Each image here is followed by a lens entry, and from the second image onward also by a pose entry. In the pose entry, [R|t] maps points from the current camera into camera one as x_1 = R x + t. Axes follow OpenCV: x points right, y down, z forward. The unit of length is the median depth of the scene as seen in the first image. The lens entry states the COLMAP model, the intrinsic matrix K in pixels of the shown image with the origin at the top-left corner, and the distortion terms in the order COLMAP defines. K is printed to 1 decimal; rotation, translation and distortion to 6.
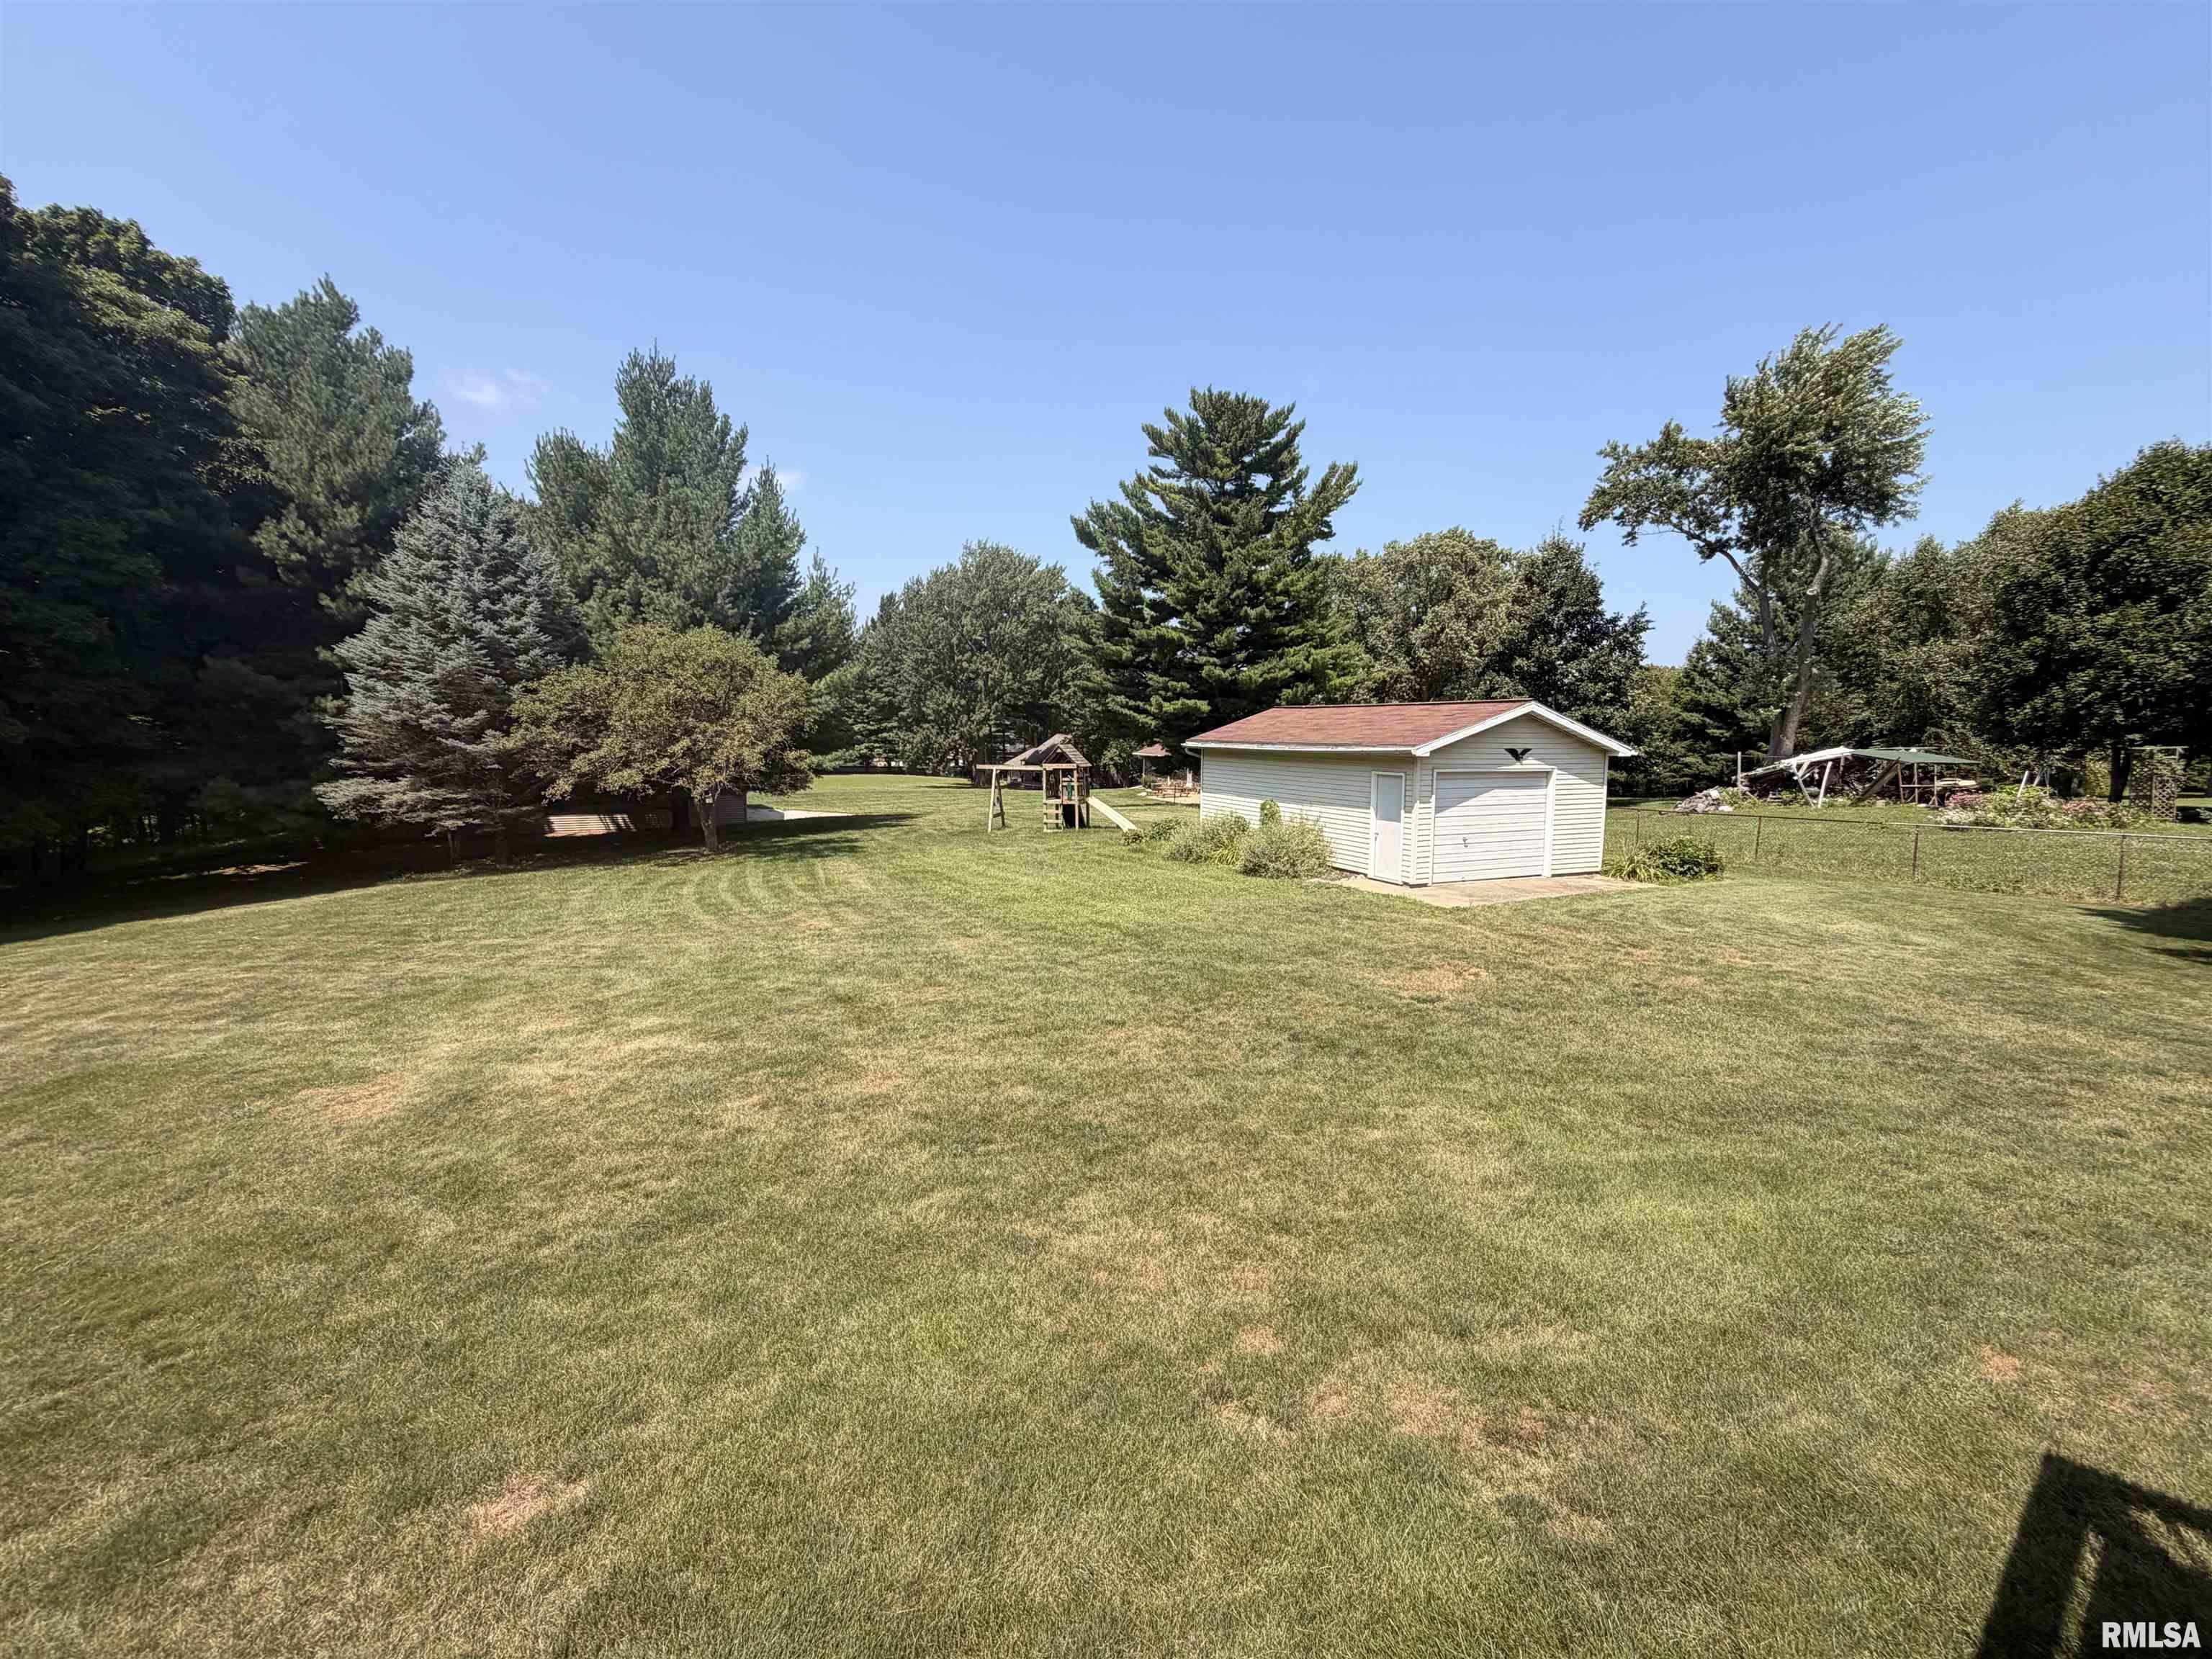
lens RADIAL K [[927.3, 0, 1113.7], [0, 927.3, 830.8], [0, 0, 1]] dist [-0.001033, -0.001234]
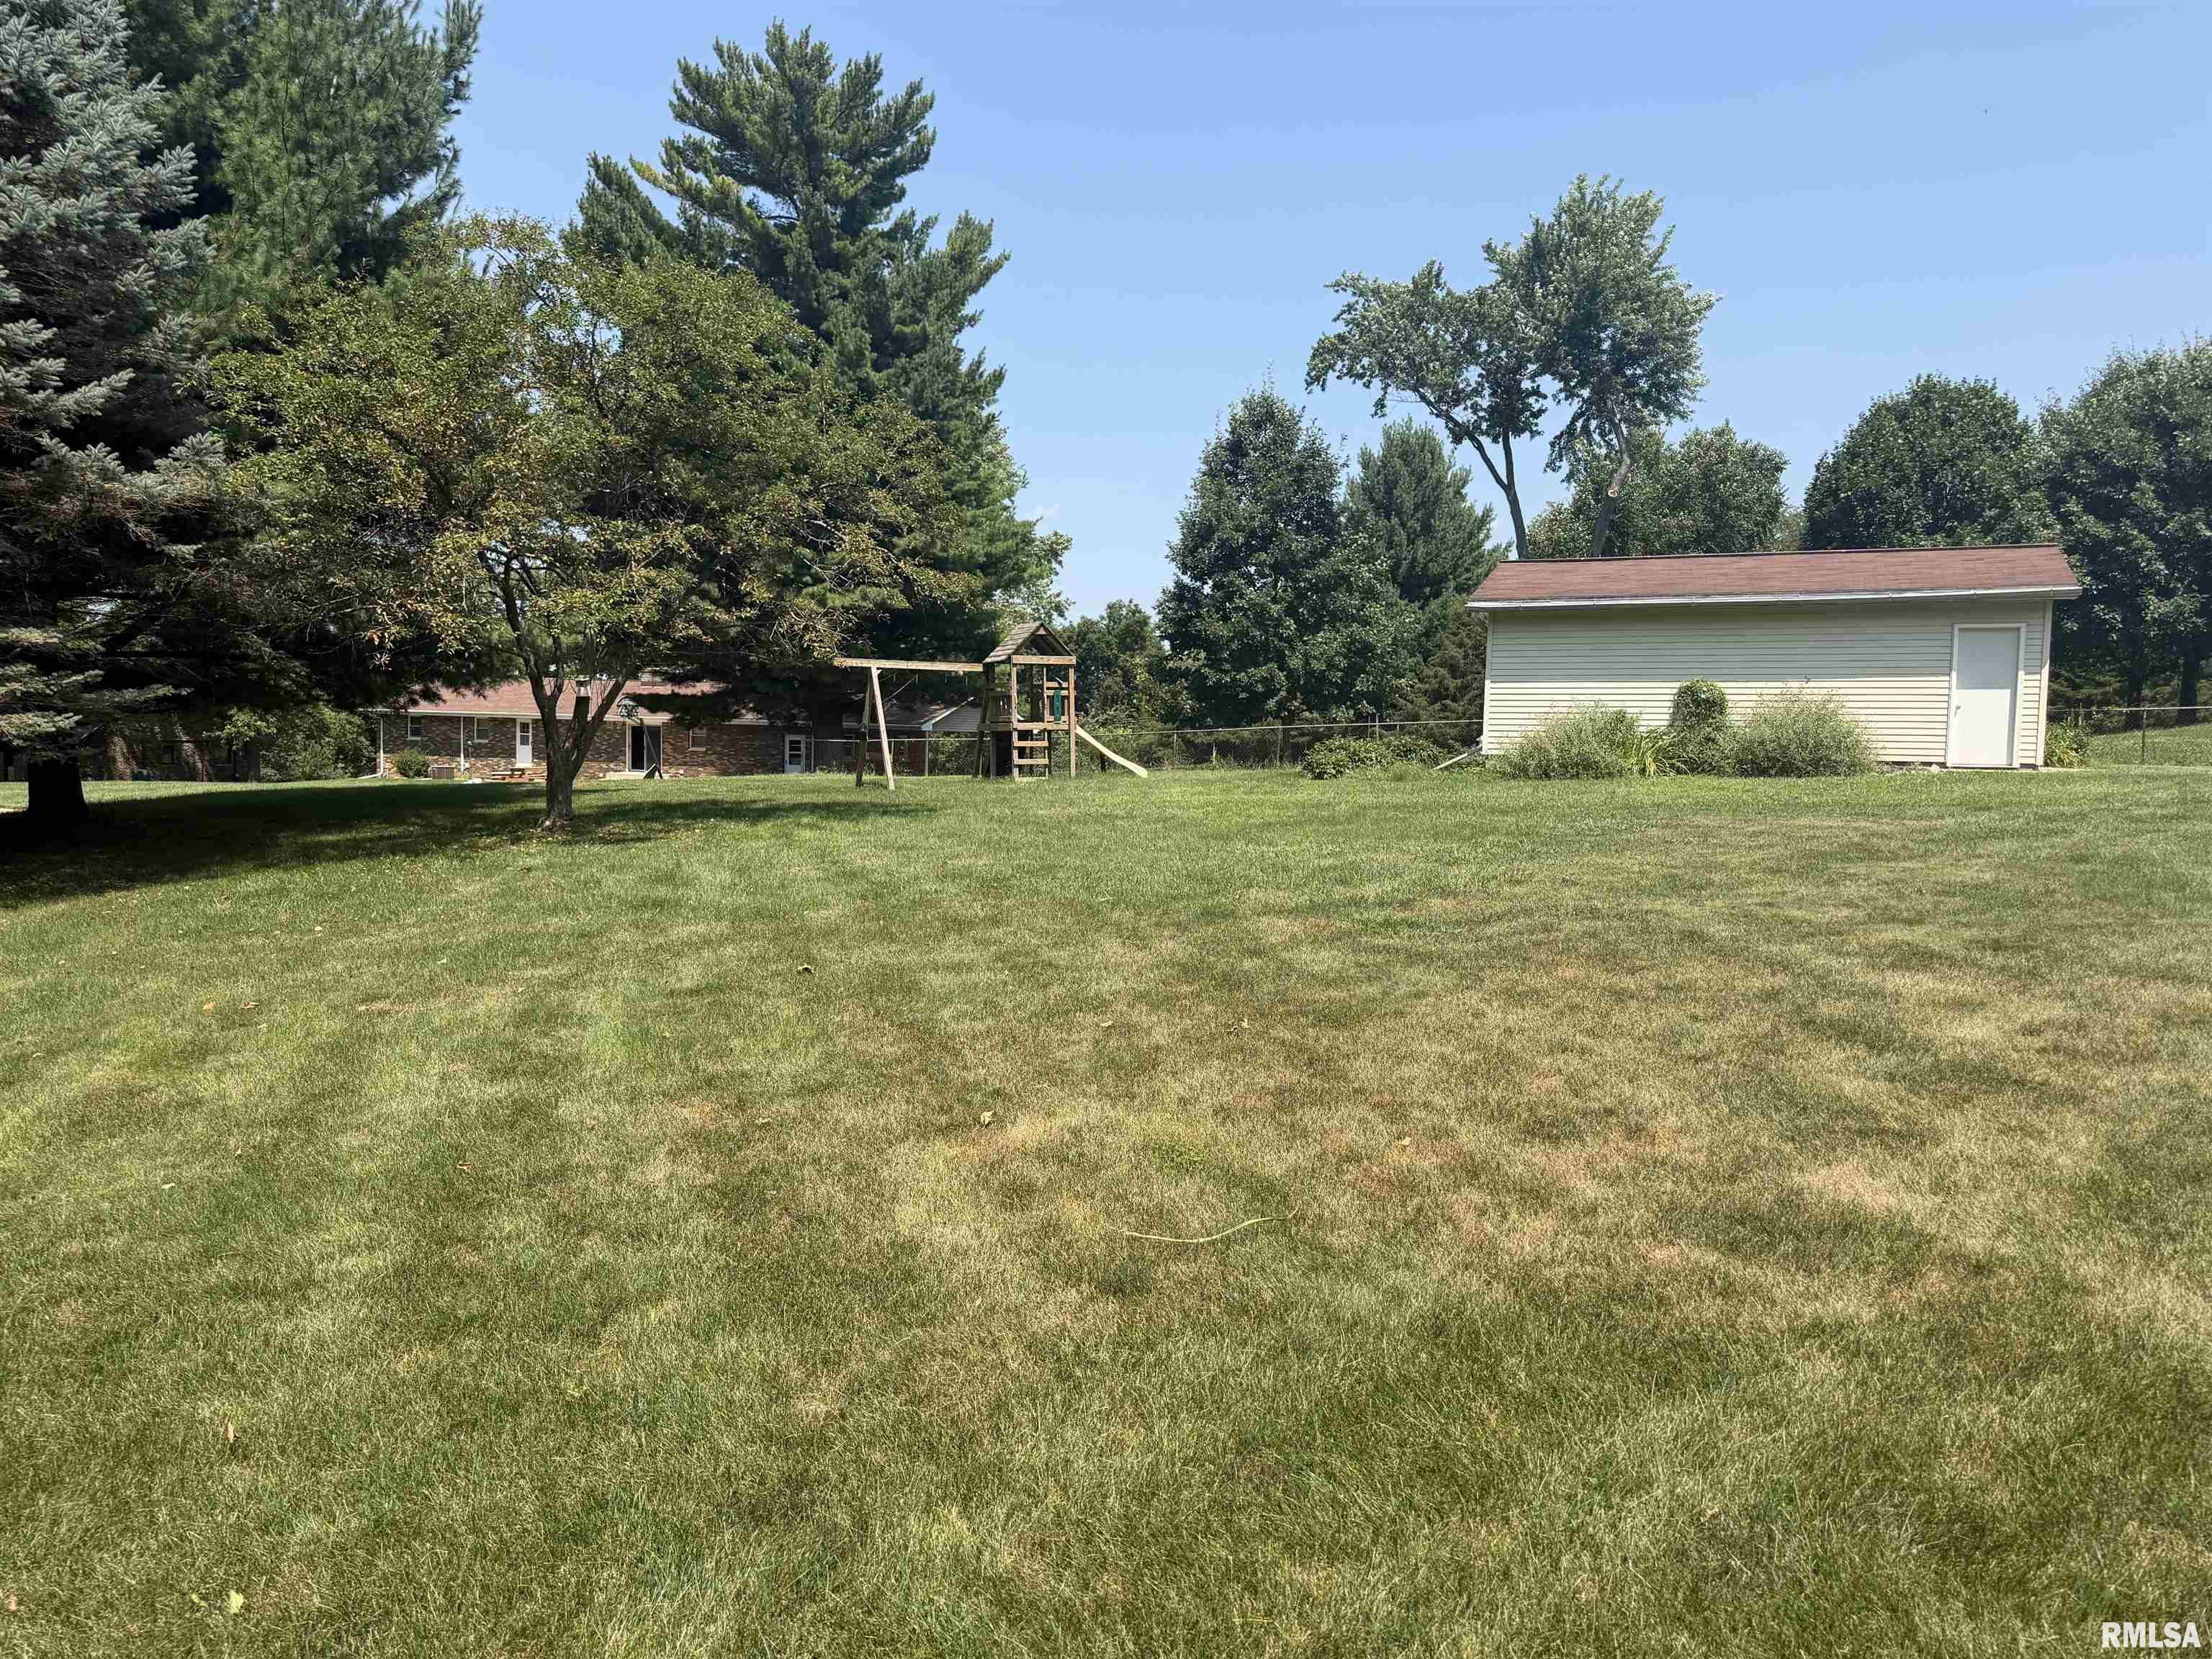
lens RADIAL K [[1563.2, 0, 1127.2], [0, 1563.2, 848.3], [0, 0, 1]] dist [0.009366, -0.022210]
pose [[0.733943, -0.044906, 0.677725, -0.483251], [0.065787, 0.997821, -0.005129, 0.035467], [-0.676018, 0.048350, 0.735297, 0.232784]]
